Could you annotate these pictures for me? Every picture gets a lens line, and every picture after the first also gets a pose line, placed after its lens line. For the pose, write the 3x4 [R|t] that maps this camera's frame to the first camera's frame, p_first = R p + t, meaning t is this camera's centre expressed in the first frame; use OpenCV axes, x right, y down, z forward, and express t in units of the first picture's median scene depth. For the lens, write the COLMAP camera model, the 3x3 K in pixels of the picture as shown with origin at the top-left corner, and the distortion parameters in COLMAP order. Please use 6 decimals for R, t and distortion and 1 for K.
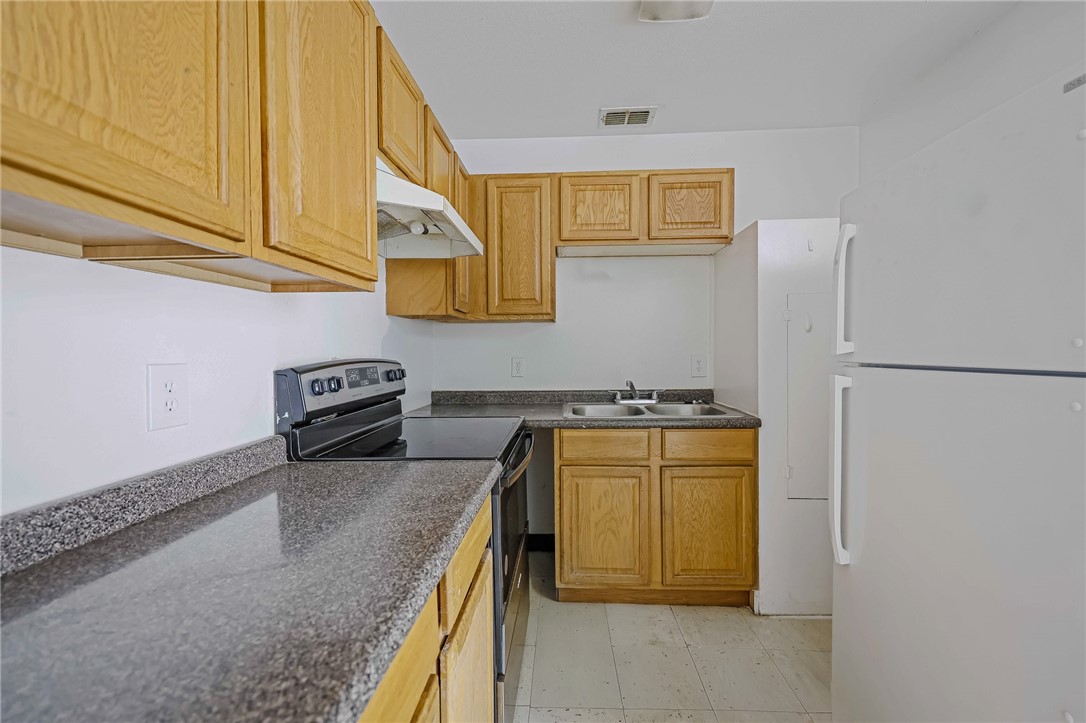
lens RADIAL K [[435.4, 0, 543.0], [0, 435.4, 361.5], [0, 0, 1]] dist [-0.004766, 0.000249]
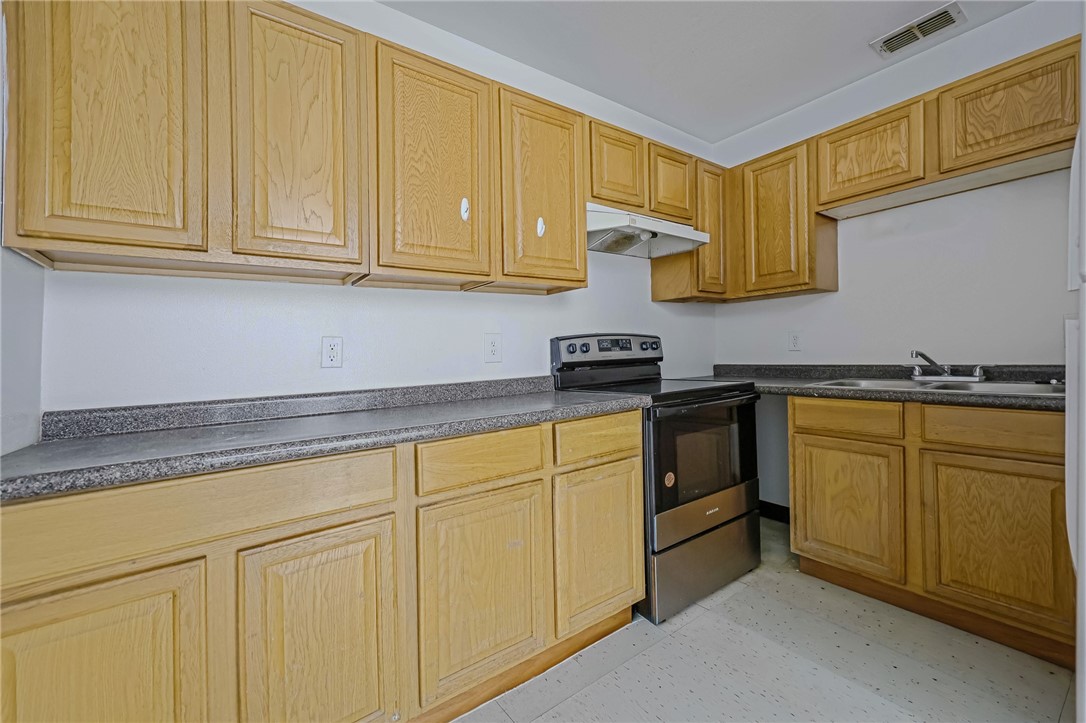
lens RADIAL K [[435.4, 0, 543.0], [0, 435.4, 361.5], [0, 0, 1]] dist [-0.004766, 0.000249]
pose [[0.628570, 0.004206, -0.777742, 0.463075], [0.008557, 0.999887, 0.012324, 0.056129], [0.777706, -0.014402, 0.628463, -0.090005]]
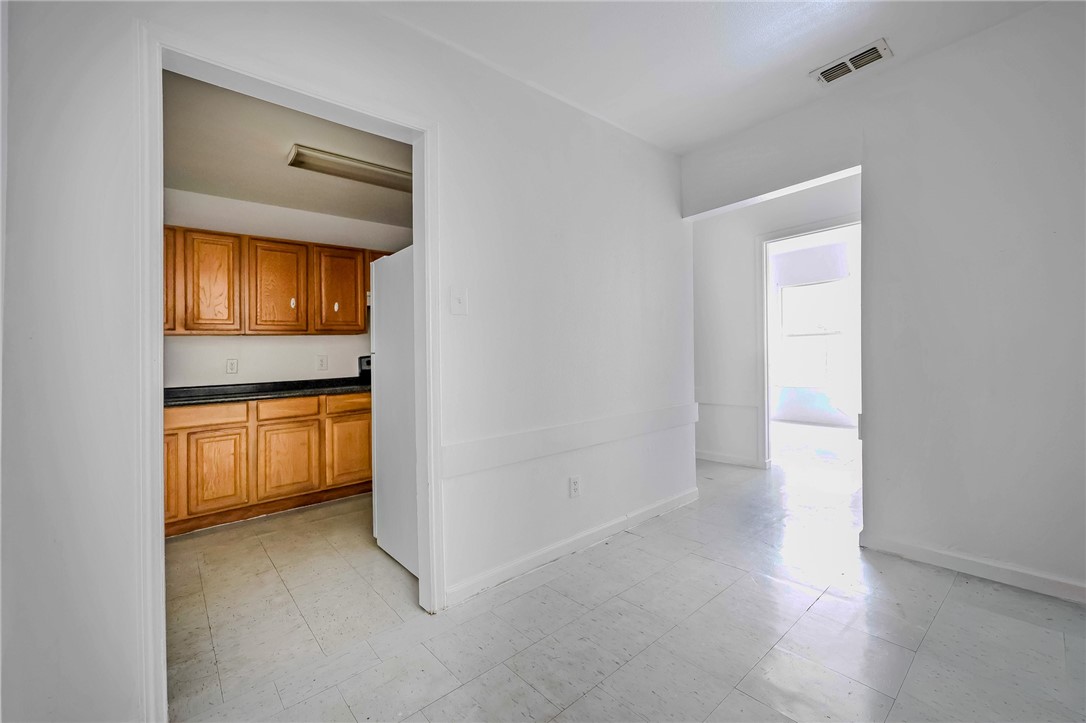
lens RADIAL K [[435.4, 0, 543.0], [0, 435.4, 361.5], [0, 0, 1]] dist [-0.004766, 0.000249]
pose [[0.684329, -0.007533, -0.729134, 0.487004], [0.008656, 0.999960, -0.002207, 0.055872], [0.729122, -0.004801, 0.684367, -0.091583]]
